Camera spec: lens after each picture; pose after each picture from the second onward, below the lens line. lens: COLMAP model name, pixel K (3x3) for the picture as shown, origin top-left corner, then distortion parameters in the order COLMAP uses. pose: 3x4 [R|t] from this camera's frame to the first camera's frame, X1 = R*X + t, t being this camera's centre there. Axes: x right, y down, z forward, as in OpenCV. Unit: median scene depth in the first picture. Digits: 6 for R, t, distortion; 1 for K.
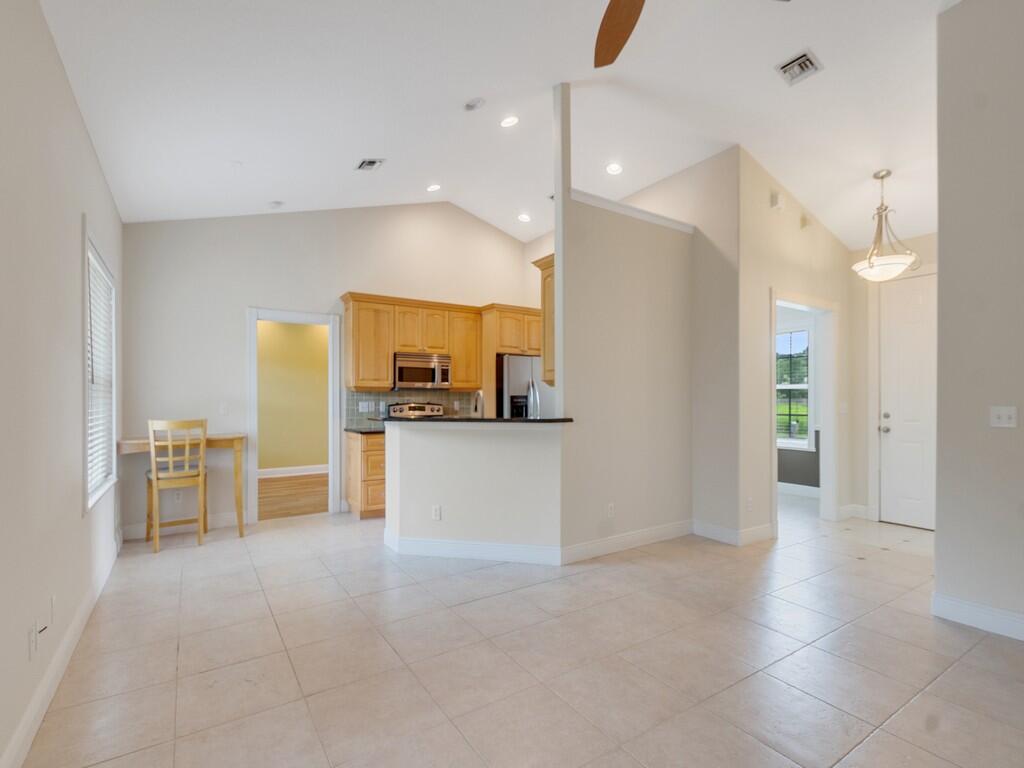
lens RADIAL K [[486.1, 0, 512.1], [0, 486.1, 389.1], [0, 0, 1]] dist [0.008084, -0.001370]
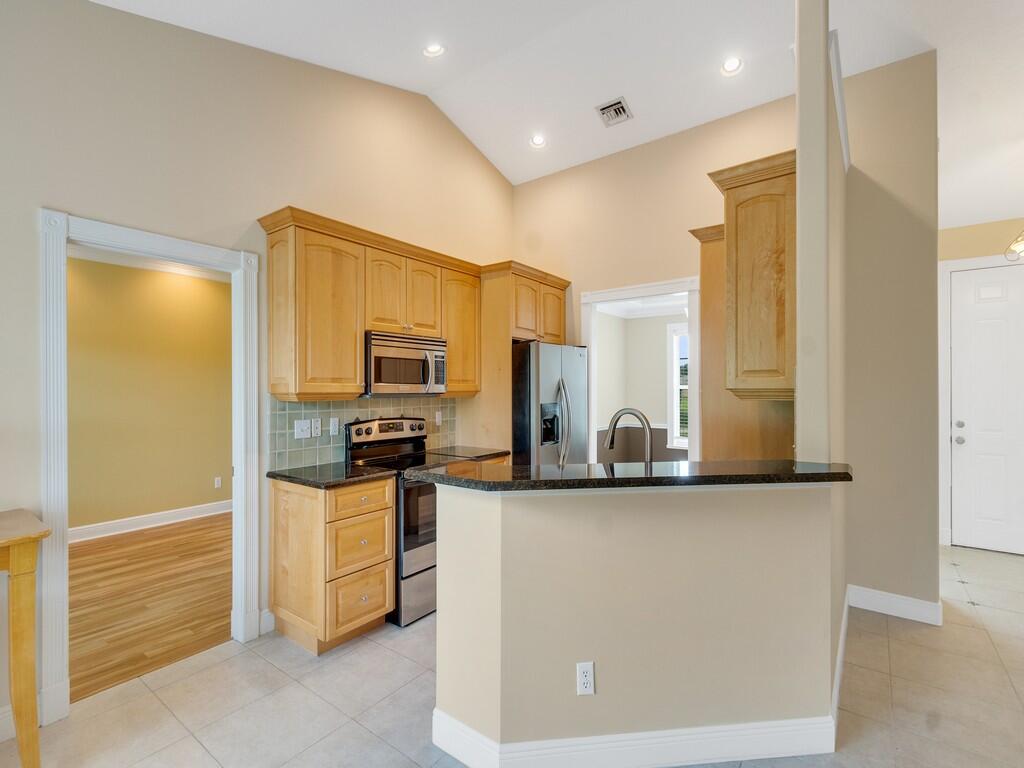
lens RADIAL K [[486.1, 0, 515.0], [0, 486.1, 383.7], [0, 0, 1]] dist [0.008084, -0.001370]
pose [[0.945966, 0.003216, 0.324251, -0.260525], [-0.005307, 0.999970, 0.005563, -0.018421], [-0.324223, -0.006983, 0.945955, 0.415419]]
